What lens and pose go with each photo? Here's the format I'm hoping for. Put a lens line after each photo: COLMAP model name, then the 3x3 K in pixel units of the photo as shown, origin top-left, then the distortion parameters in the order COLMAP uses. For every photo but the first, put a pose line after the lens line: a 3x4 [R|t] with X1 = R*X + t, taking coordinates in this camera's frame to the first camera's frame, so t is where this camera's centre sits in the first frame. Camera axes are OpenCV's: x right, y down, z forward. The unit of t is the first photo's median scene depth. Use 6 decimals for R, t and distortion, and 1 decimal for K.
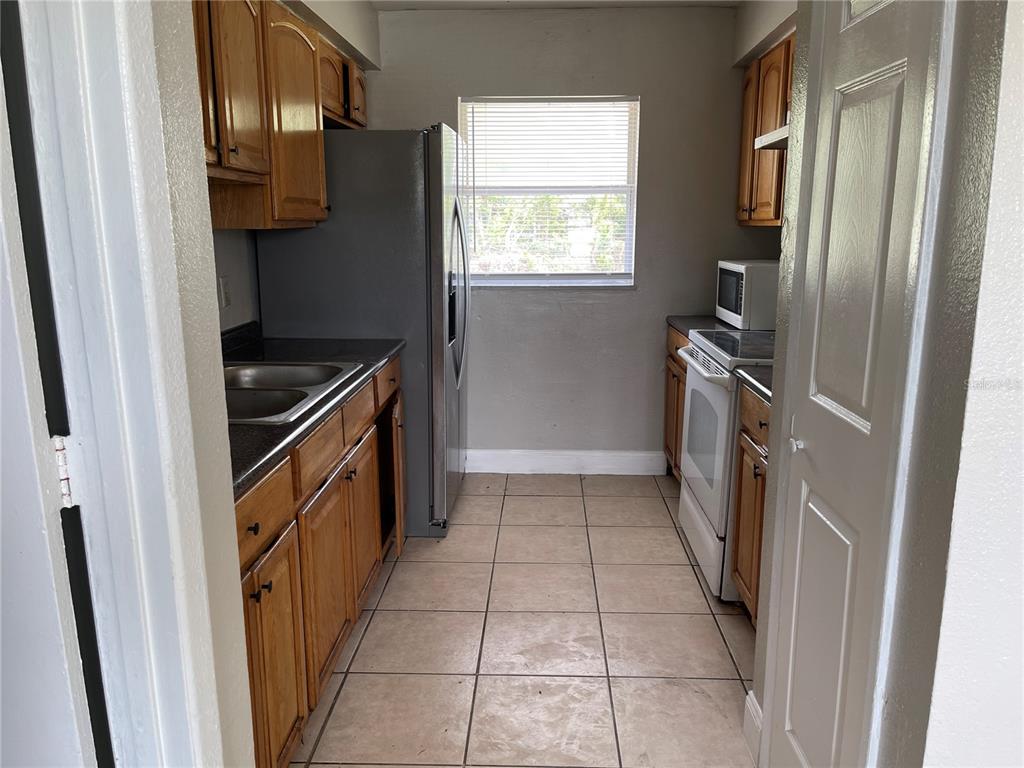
lens RADIAL K [[777.3, 0, 515.0], [0, 777.3, 388.4], [0, 0, 1]] dist [0.043722, -0.007066]
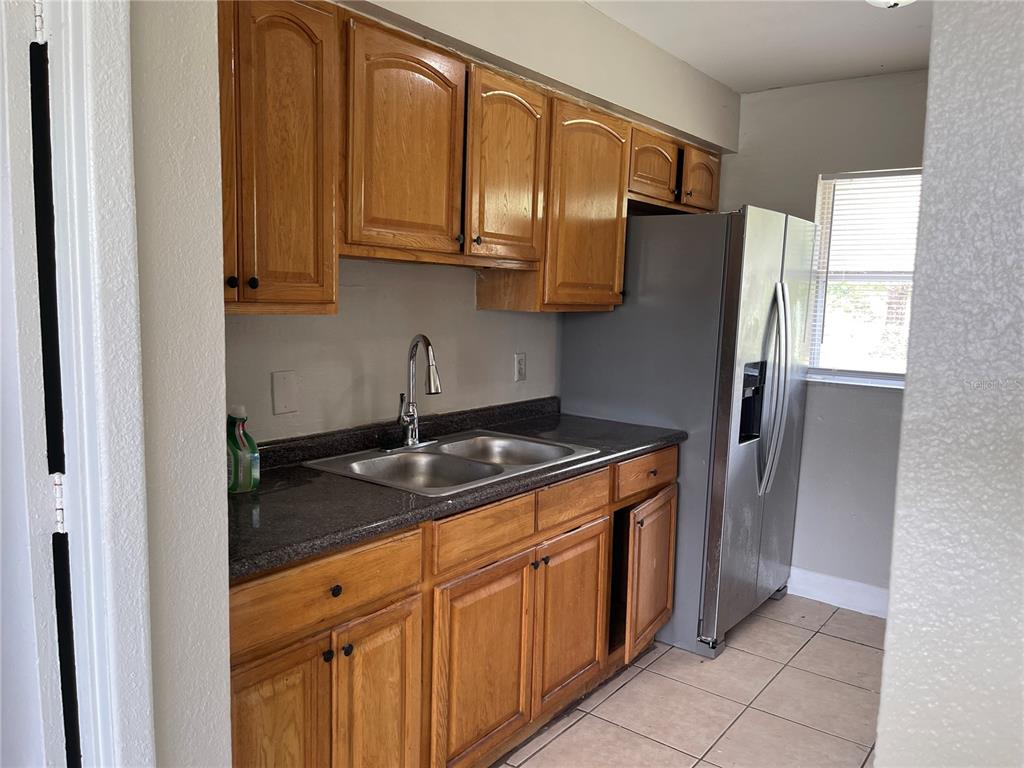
lens RADIAL K [[781.5, 0, 511.6], [0, 781.5, 396.5], [0, 0, 1]] dist [0.041708, -0.004965]
pose [[0.822619, 0.102109, -0.559350, 0.189238], [-0.151350, 0.987575, -0.042305, -0.031454], [0.548080, 0.119459, 0.827852, 0.094375]]
